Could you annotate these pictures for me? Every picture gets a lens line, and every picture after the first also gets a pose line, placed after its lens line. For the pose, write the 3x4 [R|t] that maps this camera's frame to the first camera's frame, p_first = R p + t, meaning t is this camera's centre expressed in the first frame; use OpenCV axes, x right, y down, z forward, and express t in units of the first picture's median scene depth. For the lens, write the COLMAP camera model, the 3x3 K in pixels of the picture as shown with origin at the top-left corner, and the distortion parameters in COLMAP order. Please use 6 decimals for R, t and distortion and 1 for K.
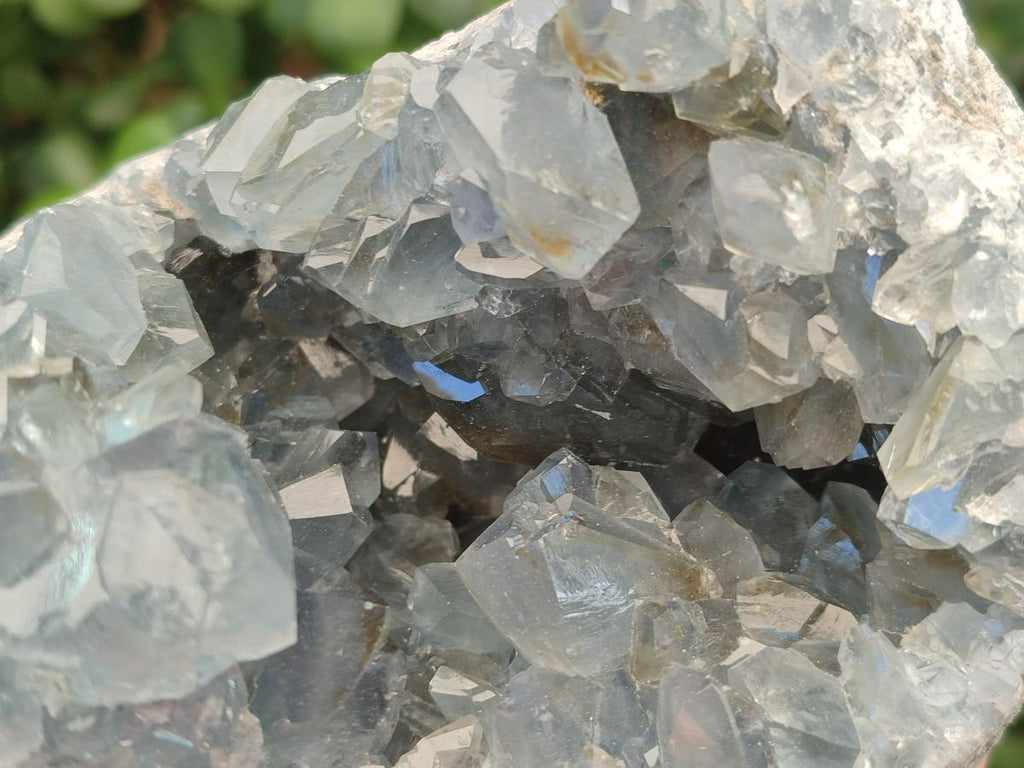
lens RADIAL K [[1569.2, 0, 508.8], [0, 1569.2, 395.8], [0, 0, 1]] dist [0.153309, -1.098952]
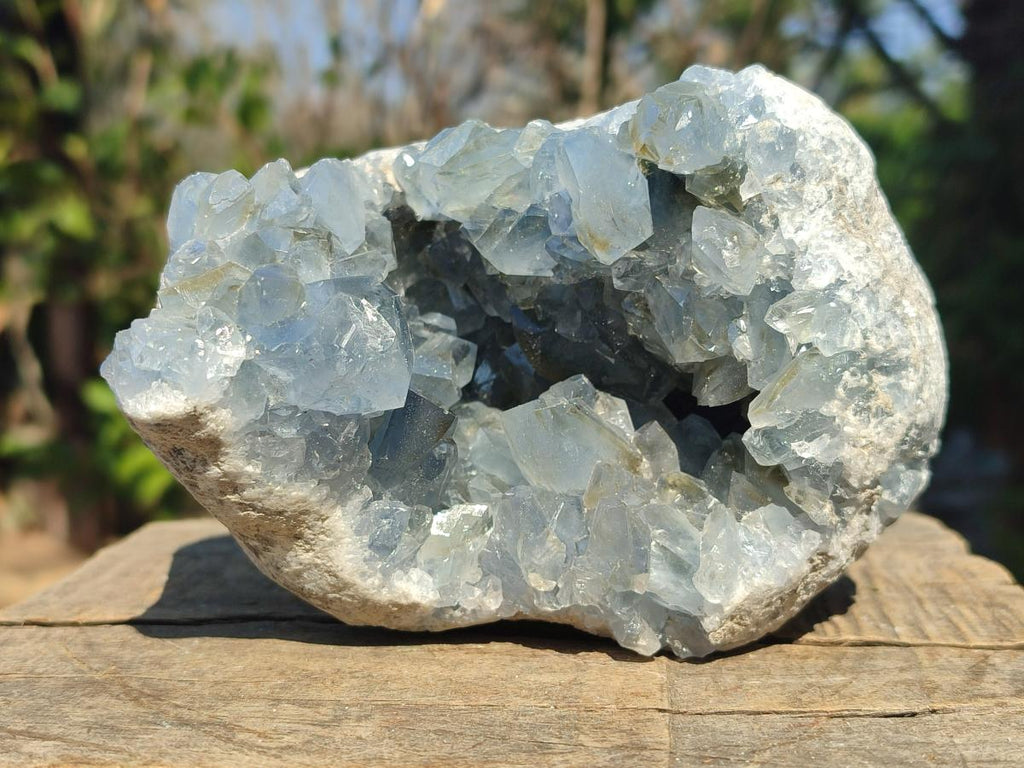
lens RADIAL K [[1493.0, 0, 503.9], [0, 1493.0, 385.4], [0, 0, 1]] dist [0.361503, -2.511396]
pose [[0.963645, 0.249315, -0.096071, 0.126714], [-0.255402, 0.965143, -0.057173, 0.181695], [0.078468, 0.079632, 0.993731, -0.671497]]
